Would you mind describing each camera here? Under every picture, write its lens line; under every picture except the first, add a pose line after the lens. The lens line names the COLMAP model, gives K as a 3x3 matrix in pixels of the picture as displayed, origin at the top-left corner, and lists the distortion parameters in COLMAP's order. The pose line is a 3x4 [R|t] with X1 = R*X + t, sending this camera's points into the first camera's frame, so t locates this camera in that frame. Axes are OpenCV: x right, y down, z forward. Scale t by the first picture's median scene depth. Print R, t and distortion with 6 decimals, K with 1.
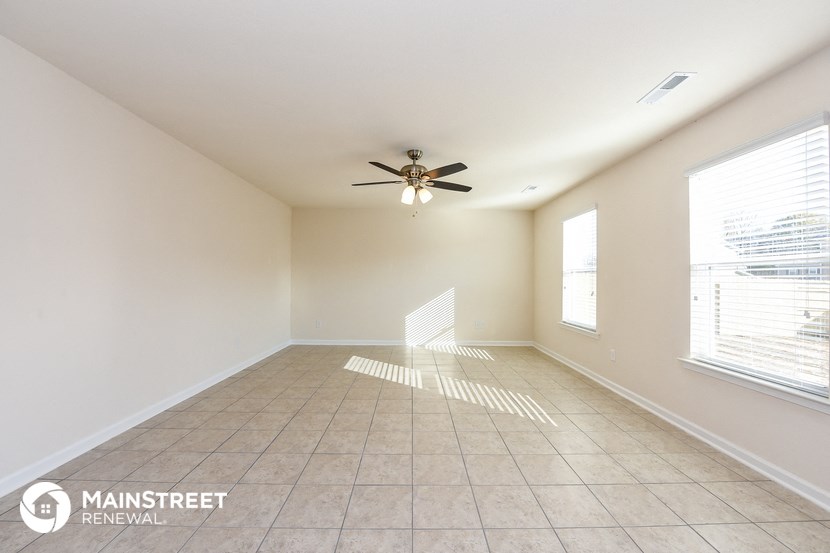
lens RADIAL K [[322.8, 0, 415.0], [0, 322.8, 276.5], [0, 0, 1]] dist [-0.034898, -0.000271]
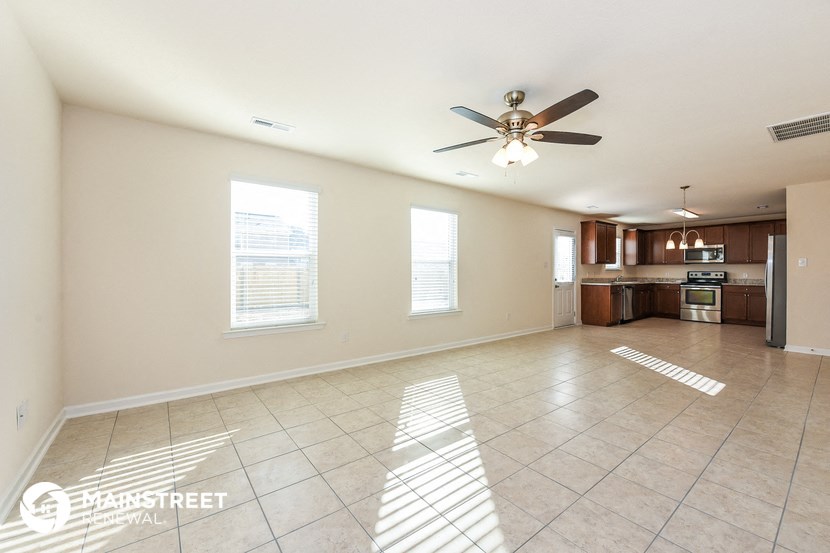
lens RADIAL K [[322.8, 0, 415.0], [0, 322.8, 276.5], [0, 0, 1]] dist [-0.034898, -0.000271]
pose [[-0.581092, -0.022747, 0.813520, -0.522429], [-0.014401, 0.999740, 0.017668, 0.020827], [-0.813710, -0.001449, -0.581269, 1.793229]]
